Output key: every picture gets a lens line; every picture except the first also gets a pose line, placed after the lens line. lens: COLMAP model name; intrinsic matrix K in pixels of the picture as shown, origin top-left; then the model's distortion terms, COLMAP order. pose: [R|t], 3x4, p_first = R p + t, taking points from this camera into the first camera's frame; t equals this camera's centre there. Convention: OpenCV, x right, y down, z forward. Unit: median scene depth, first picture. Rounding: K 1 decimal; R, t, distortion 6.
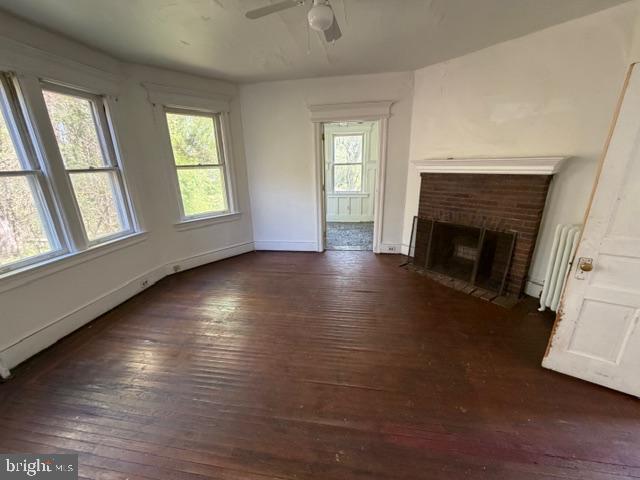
lens RADIAL K [[254.5, 0, 317.6], [0, 254.5, 240.1], [0, 0, 1]] dist [-0.003058, -0.000237]
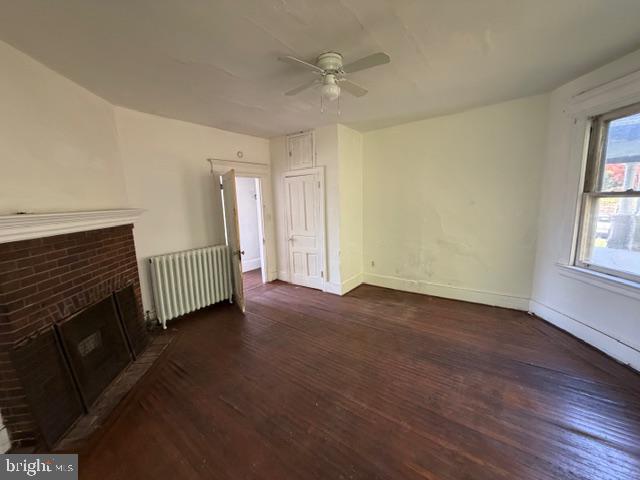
lens RADIAL K [[254.5, 0, 317.6], [0, 254.5, 240.1], [0, 0, 1]] dist [-0.003058, -0.000237]
pose [[-0.879793, -0.018975, 0.474978, -0.297266], [0.193563, 0.898312, 0.394421, -0.395301], [-0.434162, 0.438947, -0.786656, 1.295787]]
